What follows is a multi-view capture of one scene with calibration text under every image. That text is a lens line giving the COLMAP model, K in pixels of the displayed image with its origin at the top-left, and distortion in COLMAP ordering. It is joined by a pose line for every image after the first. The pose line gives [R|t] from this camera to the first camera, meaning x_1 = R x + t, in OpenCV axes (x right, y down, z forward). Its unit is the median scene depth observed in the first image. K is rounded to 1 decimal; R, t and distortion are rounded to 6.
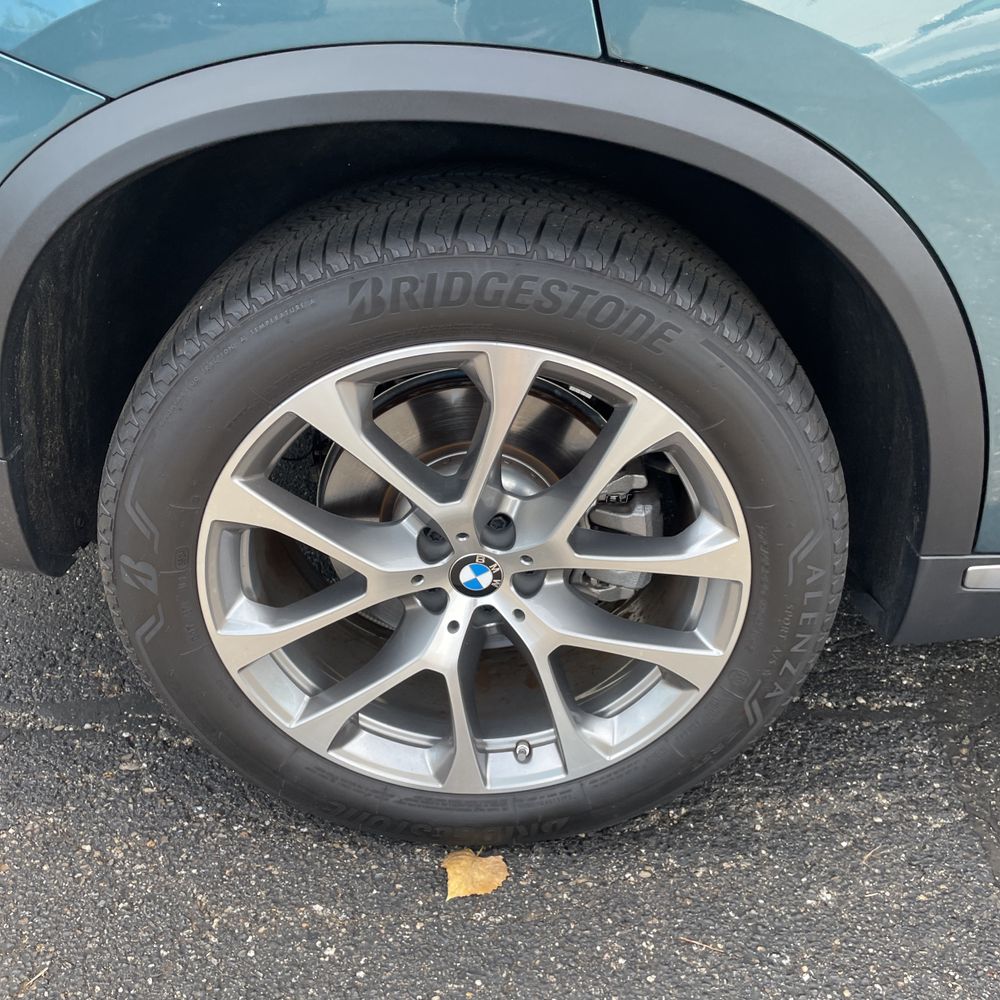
lens RADIAL K [[1025.3, 0, 502.3], [0, 1025.3, 489.8], [0, 0, 1]] dist [0.032051, 0.000000]
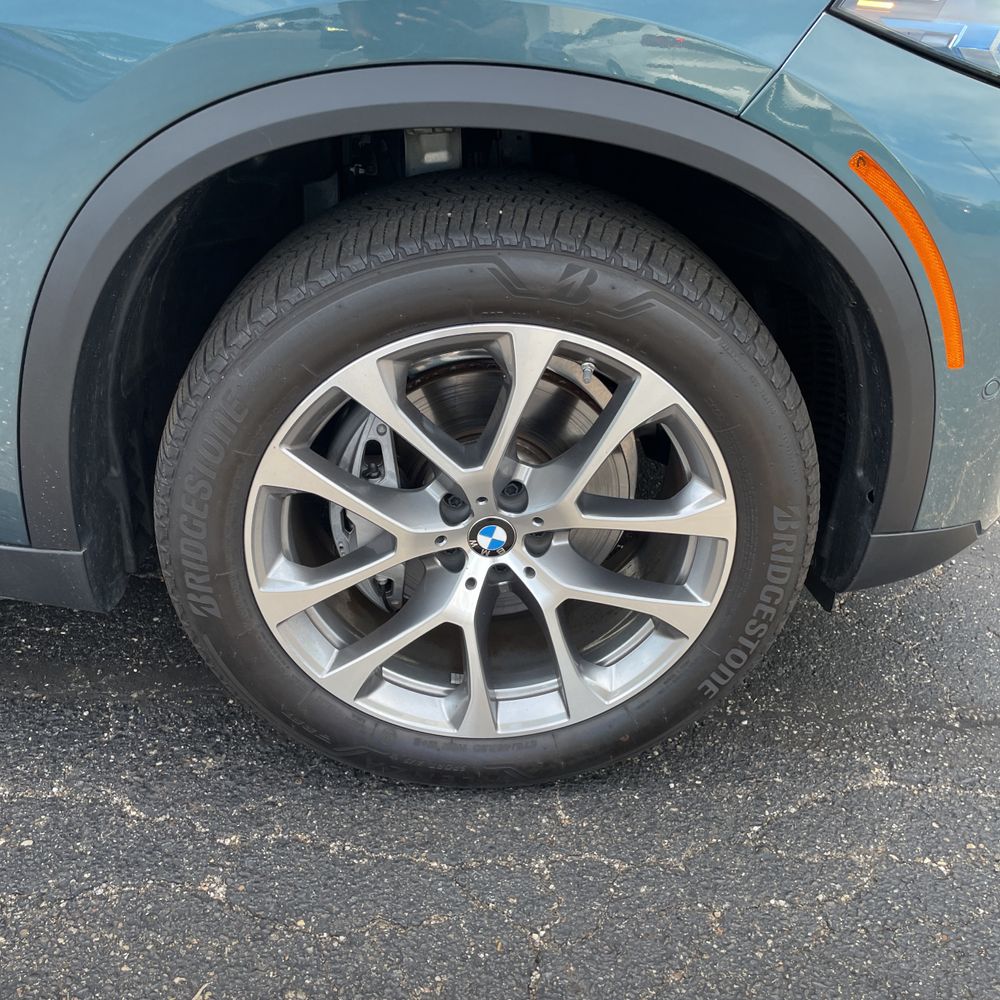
lens RADIAL K [[1025.3, 0, 504.2], [0, 1025.3, 492.9], [0, 0, 1]] dist [0.032051, 0.000000]
pose [[0.998718, -0.004961, 0.050369, -0.068535], [0.005355, 0.999956, -0.007708, 0.044466], [-0.050329, 0.007968, 0.998701, -0.118339]]
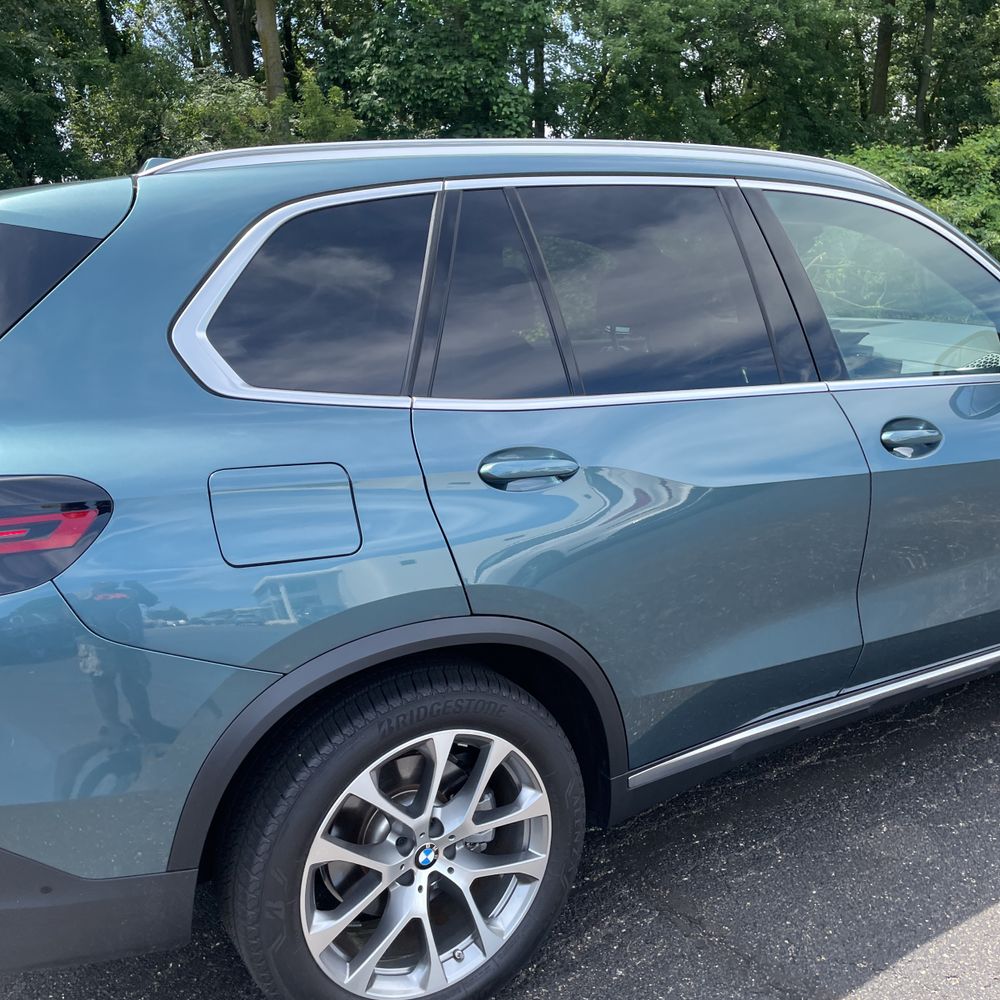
lens RADIAL K [[1025.3, 0, 504.0], [0, 1025.3, 500.4], [0, 0, 1]] dist [0.032051, 0.000000]
pose [[0.859668, -0.157863, 0.485849, -0.737416], [0.303822, 0.922568, -0.237824, -0.028861], [-0.410685, 0.352061, 0.841065, -0.924608]]
